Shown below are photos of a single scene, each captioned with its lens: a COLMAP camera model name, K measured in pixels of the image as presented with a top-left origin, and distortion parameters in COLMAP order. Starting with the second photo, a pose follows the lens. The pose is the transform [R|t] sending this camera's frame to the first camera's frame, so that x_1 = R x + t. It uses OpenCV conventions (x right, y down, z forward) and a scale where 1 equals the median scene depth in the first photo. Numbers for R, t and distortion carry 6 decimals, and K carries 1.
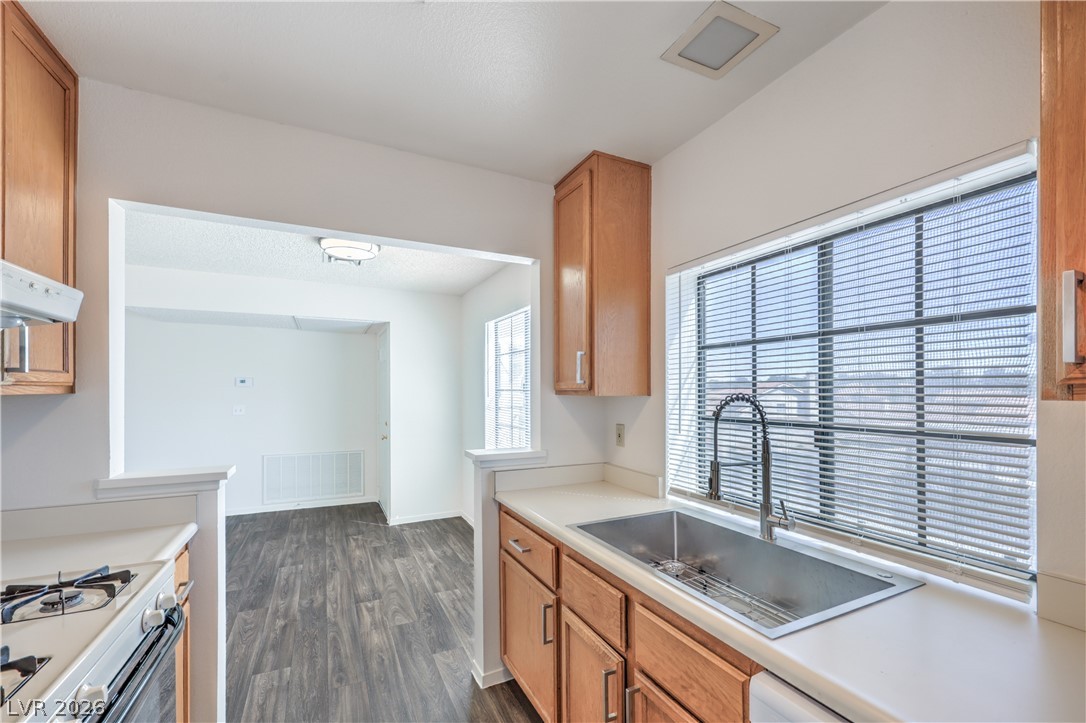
lens RADIAL K [[457.0, 0, 545.9], [0, 457.0, 394.5], [0, 0, 1]] dist [0.000707, 0.000156]
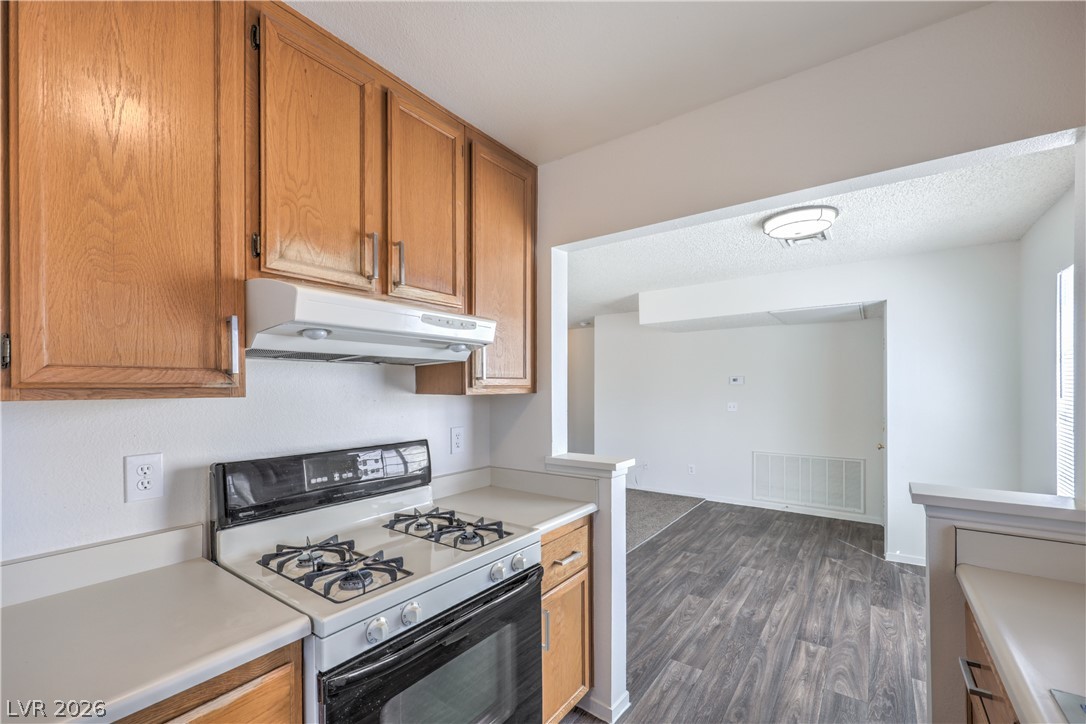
lens RADIAL K [[452.7, 0, 543.9], [0, 452.7, 392.7], [0, 0, 1]] dist [-0.002185, -0.000125]
pose [[0.467162, 0.003829, -0.884163, 0.081163], [-0.000769, 0.999992, 0.003924, -0.003407], [0.884171, -0.001154, 0.467161, 0.141125]]
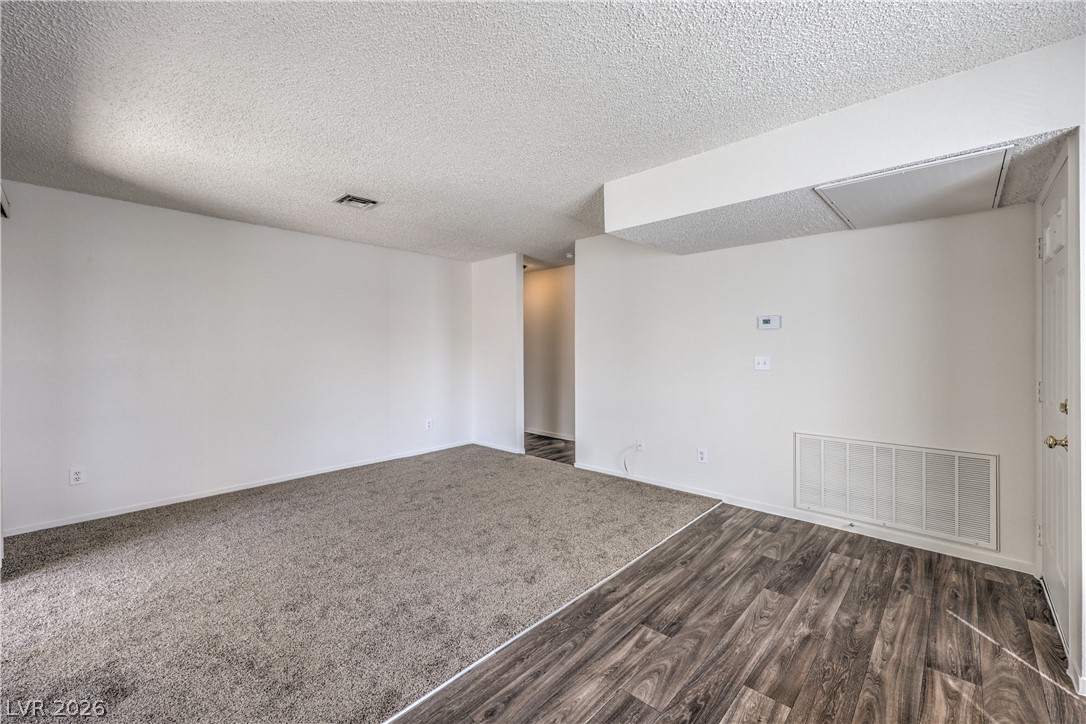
lens RADIAL K [[447.8, 0, 545.8], [0, 447.8, 350.9], [0, 0, 1]] dist [0.000544, 0.000135]
pose [[0.360987, 0.002463, -0.932568, -0.193179], [-0.002176, 0.999996, 0.001798, 0.019722], [0.932568, 0.001380, 0.360991, 0.567043]]
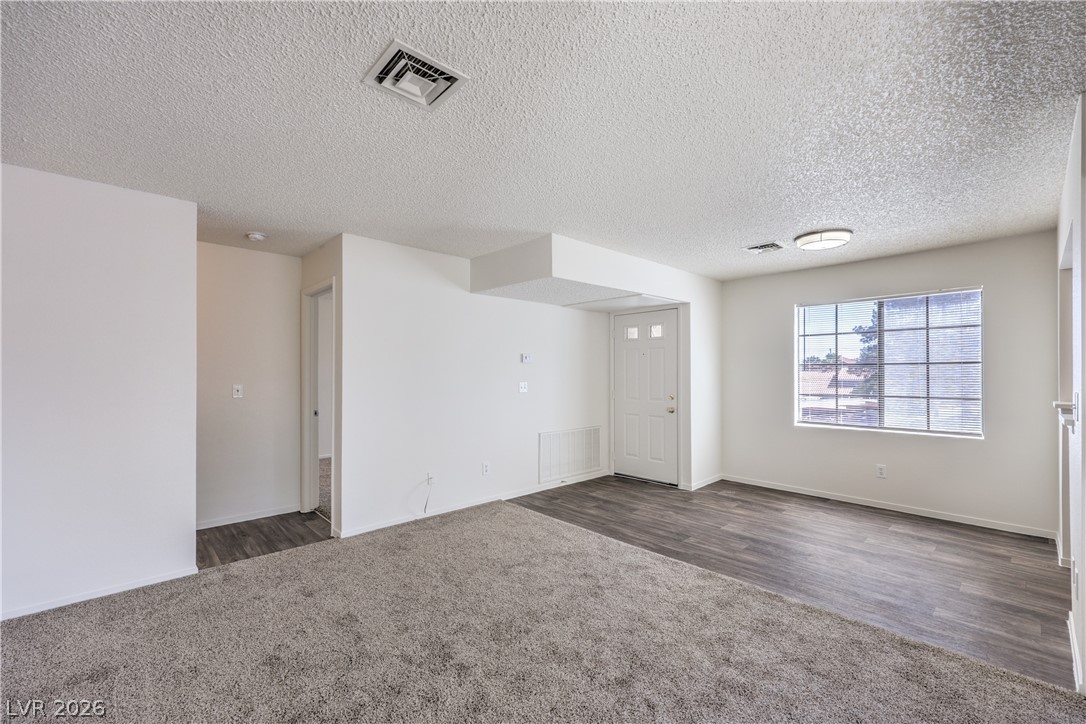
lens RADIAL K [[452.0, 0, 561.3], [0, 452.0, 373.0], [0, 0, 1]] dist [0.026120, 0.000365]
pose [[0.947868, 0.000016, 0.318663, -1.157899], [0.002800, 0.999961, -0.008379, 0.016243], [-0.318651, 0.008835, 0.947831, 0.083726]]
